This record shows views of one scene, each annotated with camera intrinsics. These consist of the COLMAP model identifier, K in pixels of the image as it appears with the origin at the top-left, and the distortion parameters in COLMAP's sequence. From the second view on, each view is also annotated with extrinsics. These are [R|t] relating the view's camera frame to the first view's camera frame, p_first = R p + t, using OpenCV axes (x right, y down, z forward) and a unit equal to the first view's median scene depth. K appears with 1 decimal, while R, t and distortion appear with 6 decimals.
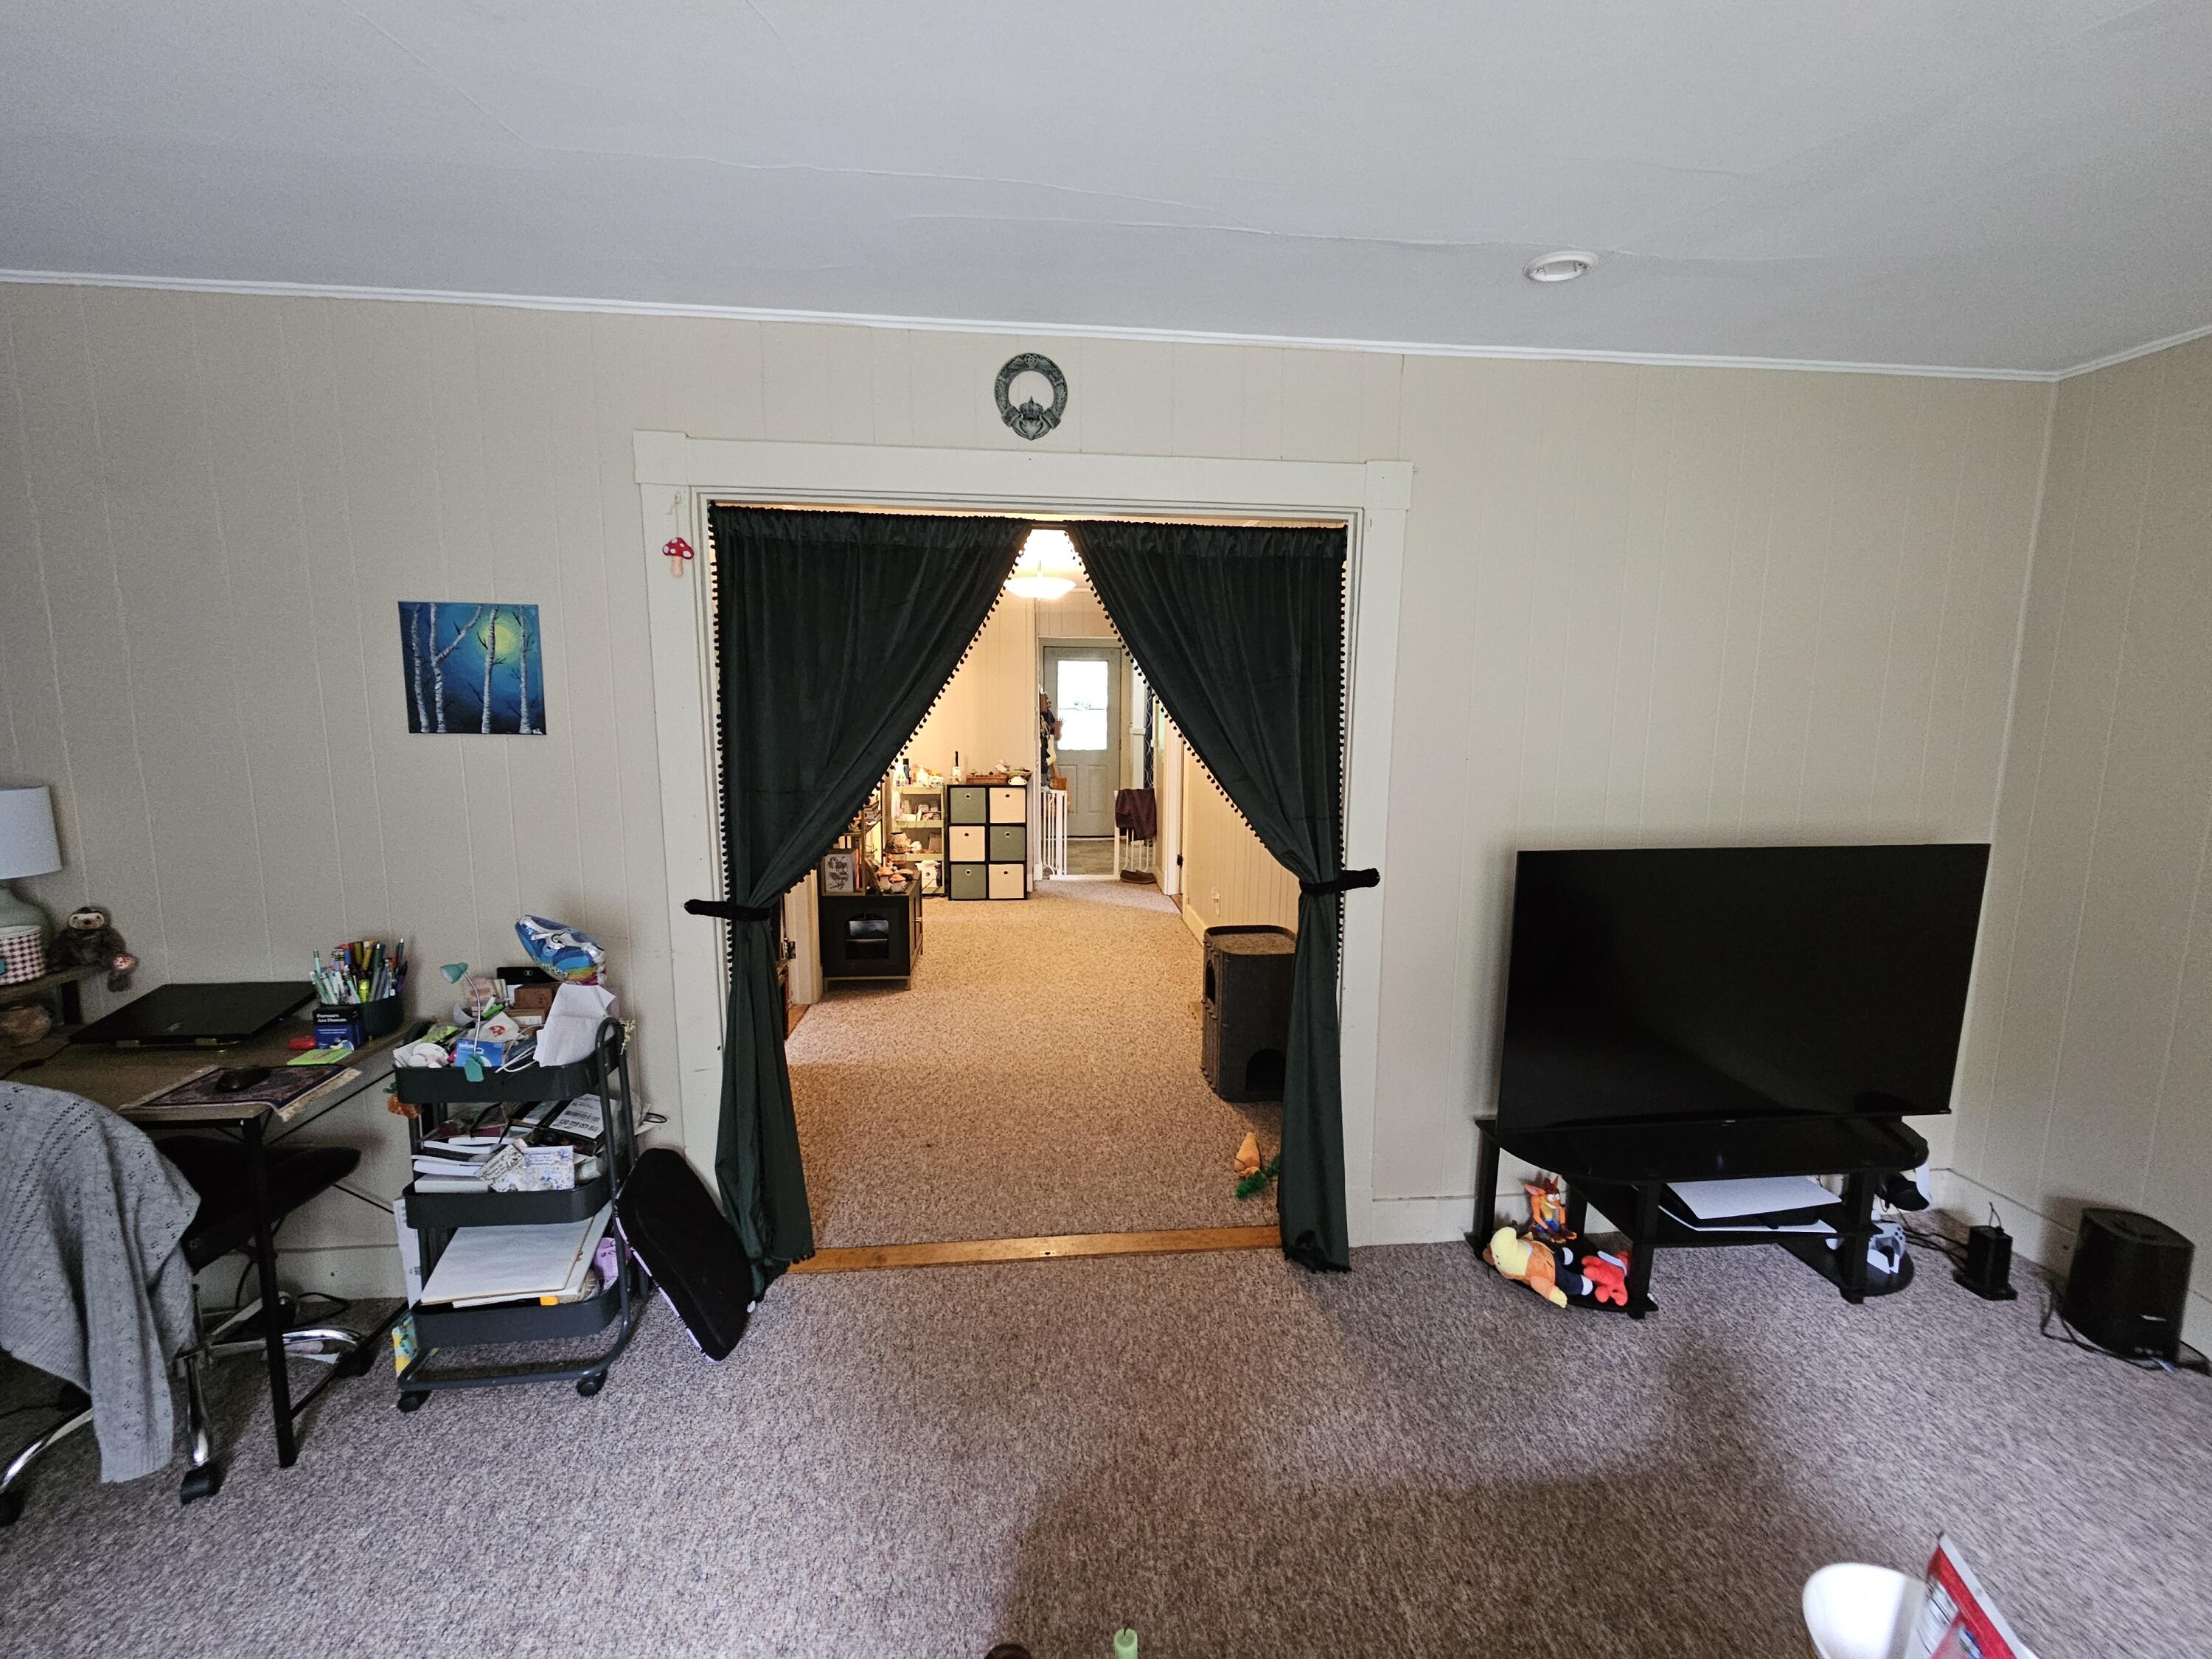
lens RADIAL K [[907.8, 0, 1113.4], [0, 907.8, 831.4], [0, 0, 1]] dist [-0.002620, 0.000091]
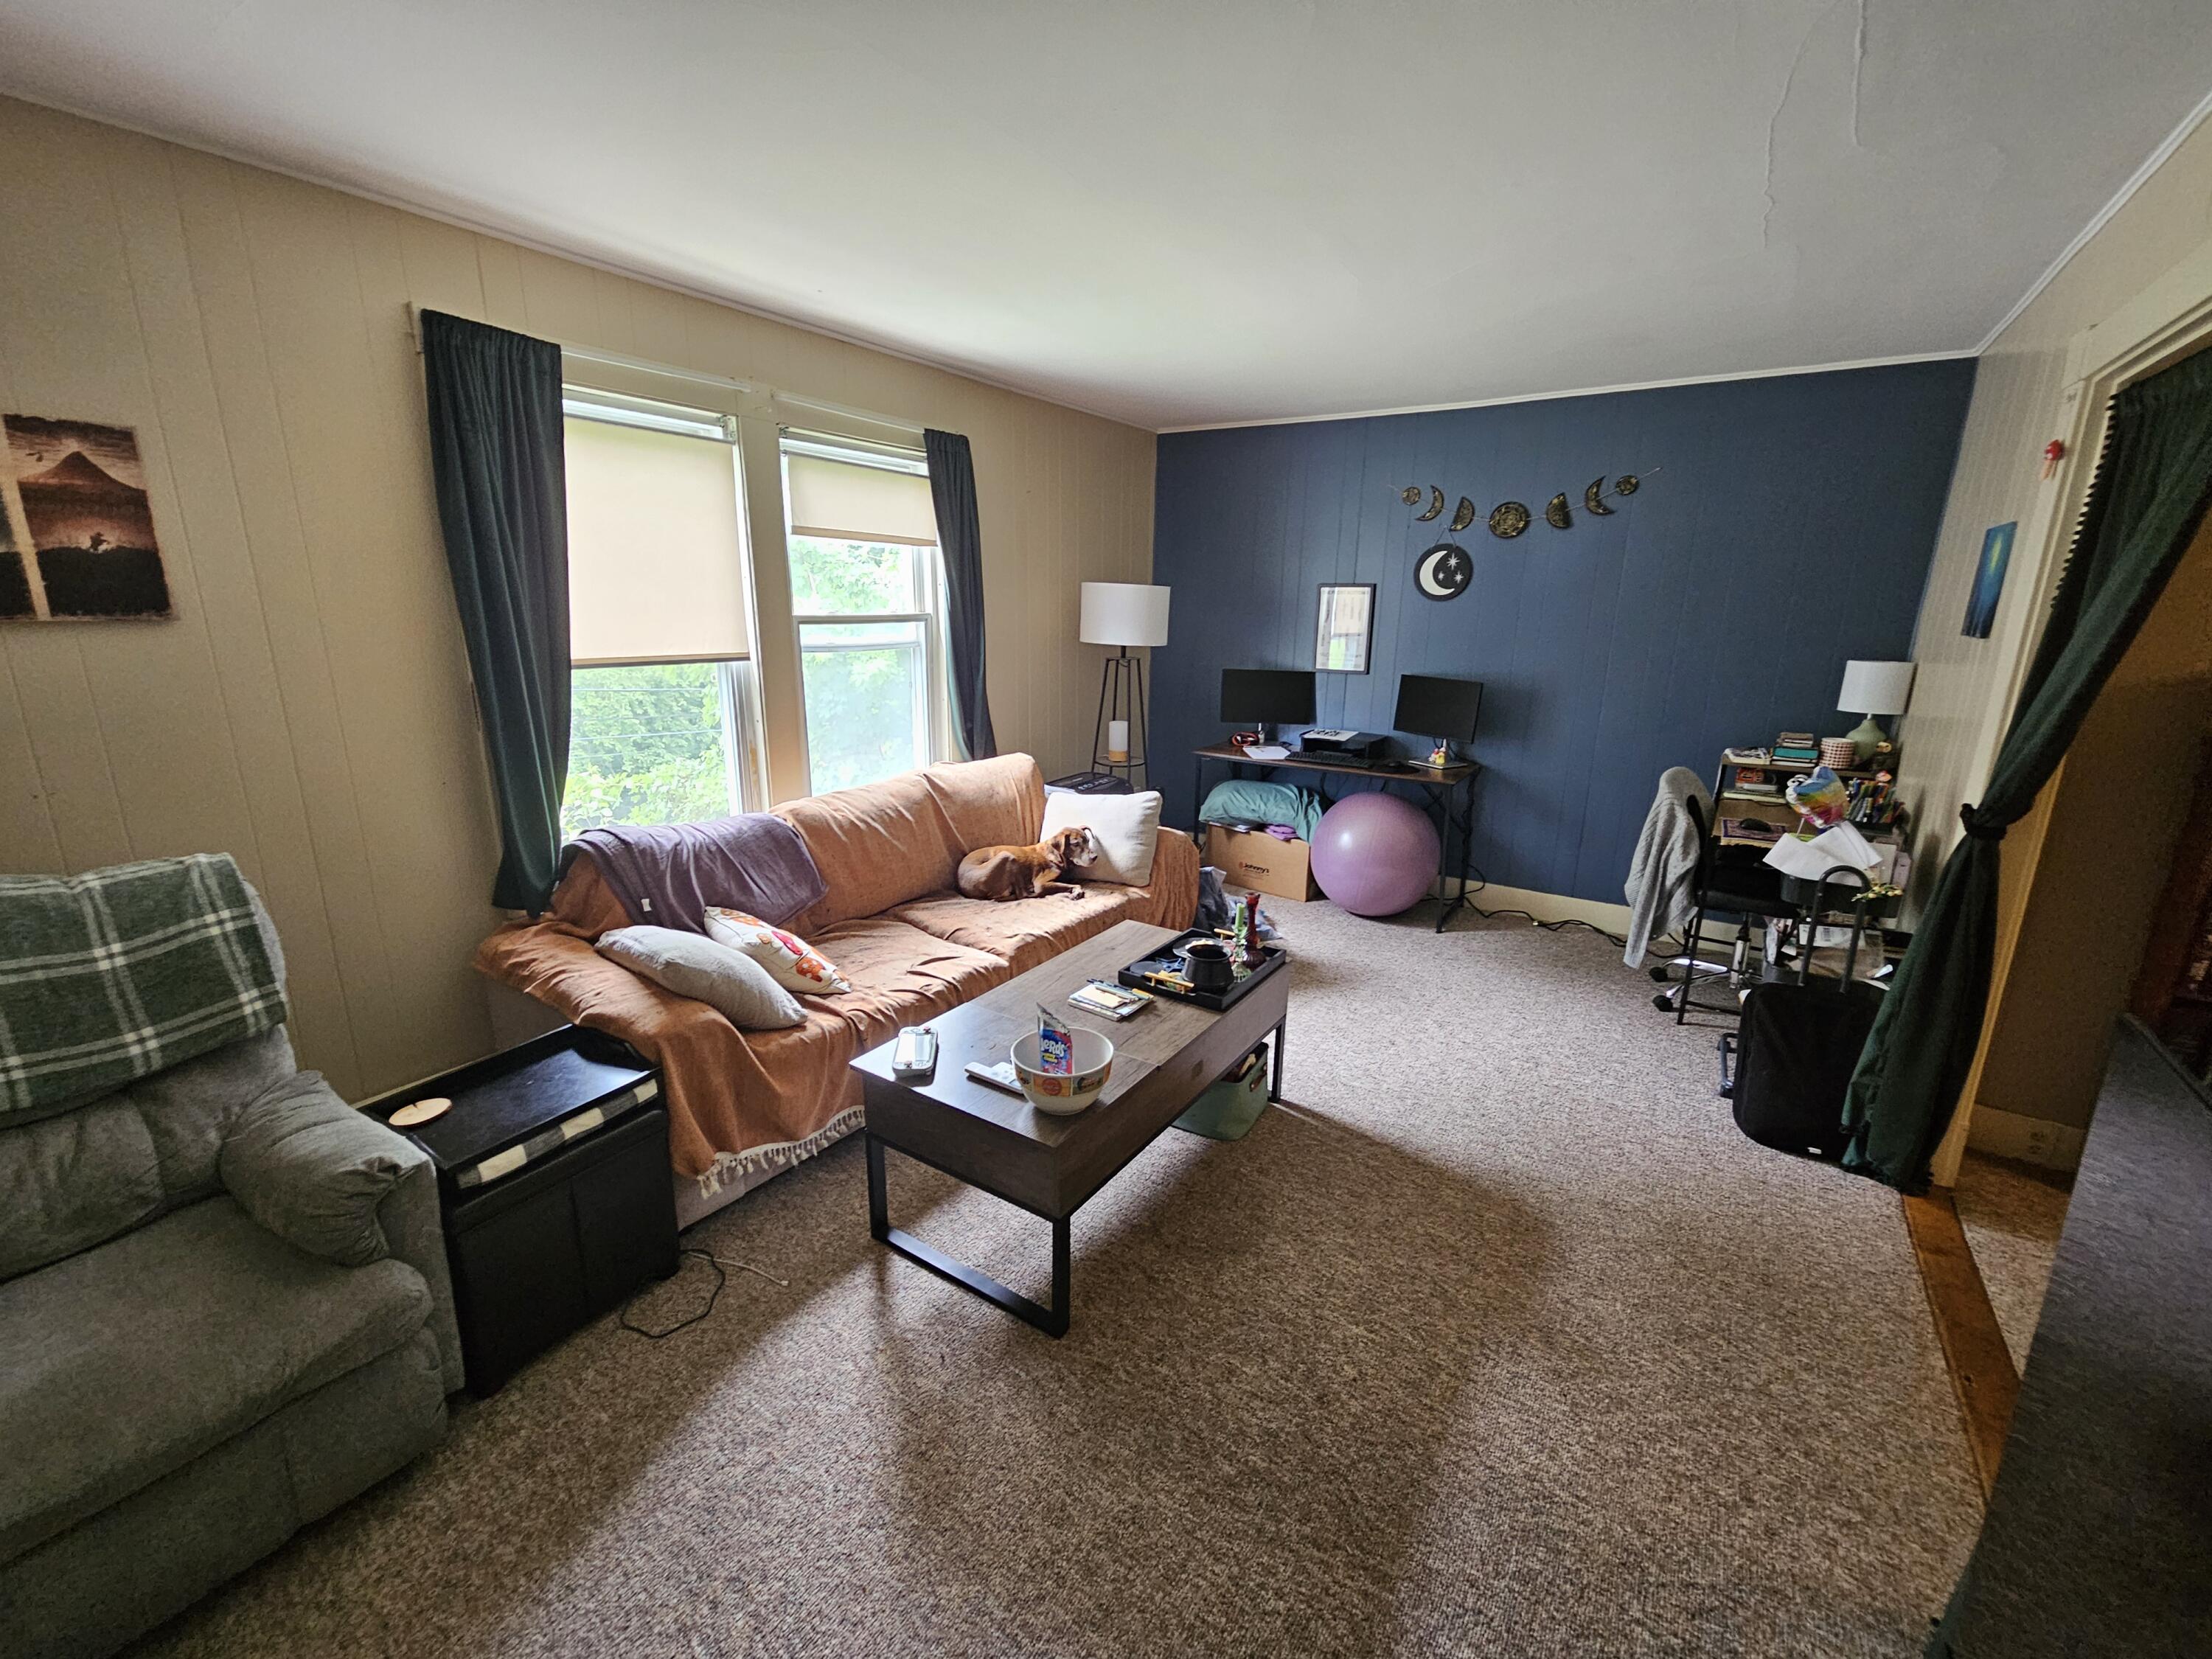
lens RADIAL K [[907.8, 0, 1113.4], [0, 907.8, 831.4], [0, 0, 1]] dist [-0.002620, 0.000091]
pose [[-0.633010, 0.167395, -0.755829, 0.928069], [-0.133403, 0.938149, 0.319499, -0.101771], [0.762563, 0.303076, -0.571526, 0.834797]]
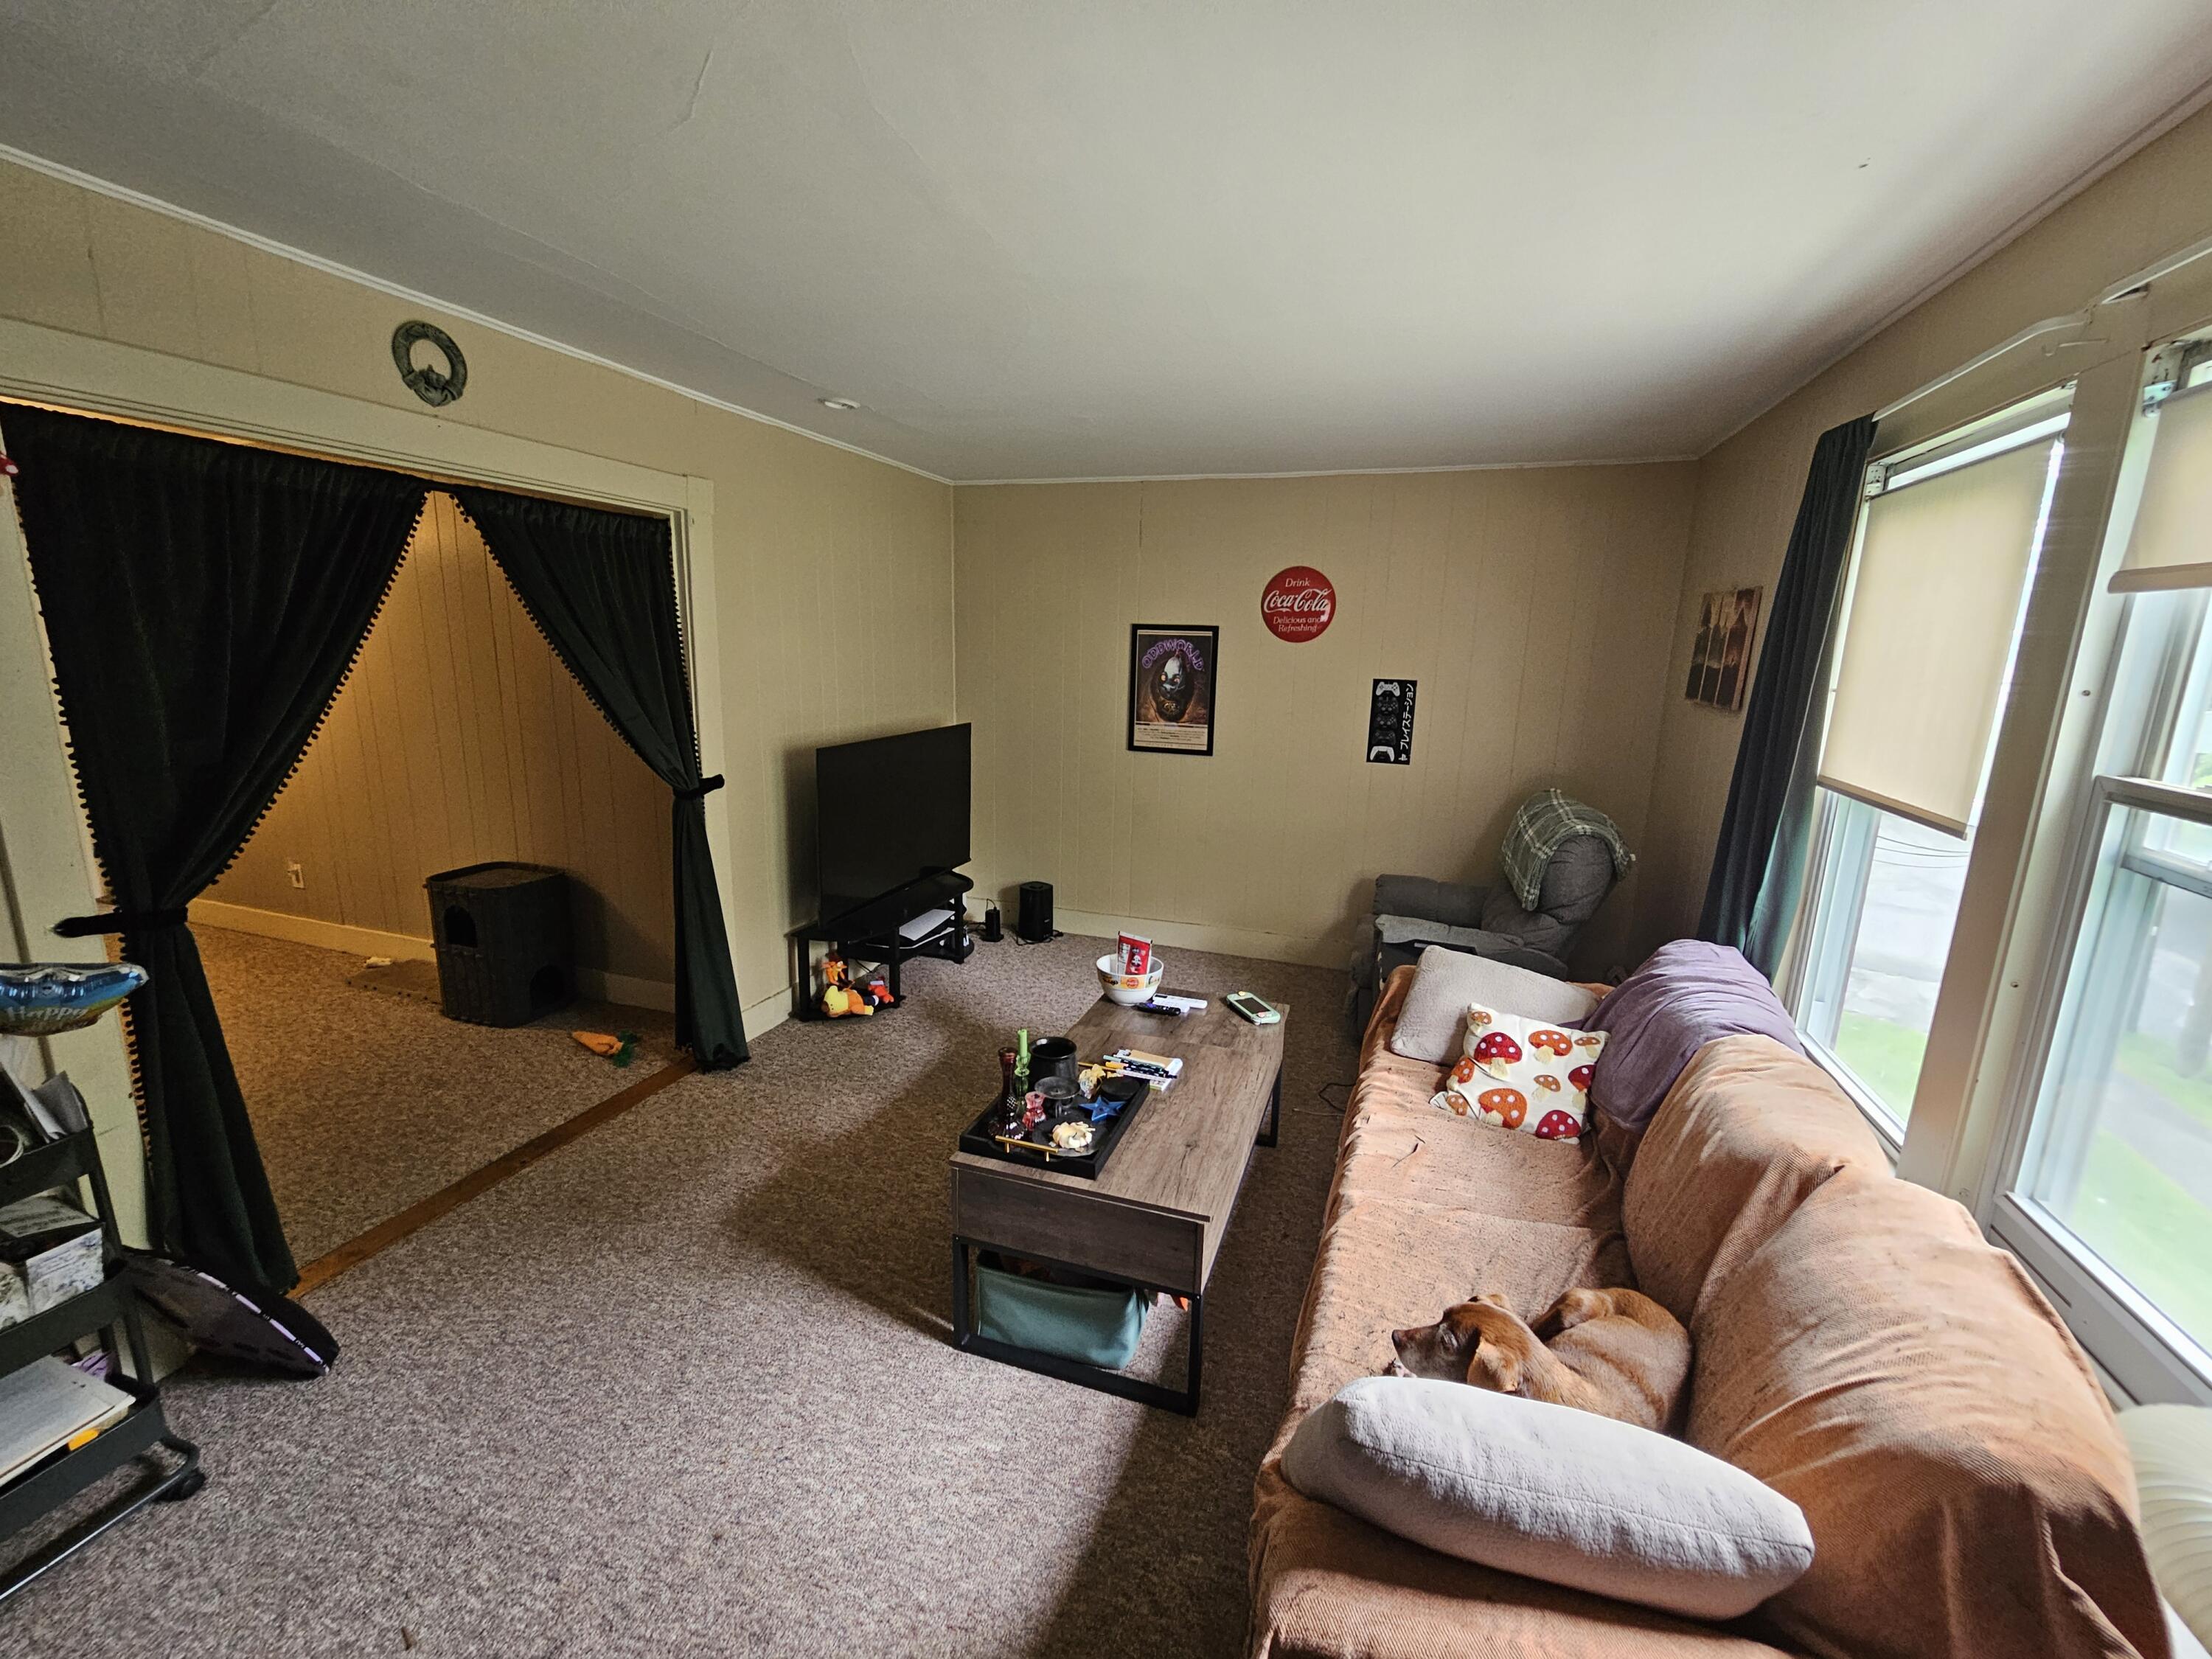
lens RADIAL K [[907.8, 0, 1113.4], [0, 907.8, 831.4], [0, 0, 1]] dist [-0.002620, 0.000091]
pose [[0.412961, -0.181340, 0.892513, -0.753408], [0.105516, 0.982904, 0.150884, -0.020759], [-0.904616, 0.031865, 0.425035, -0.138630]]
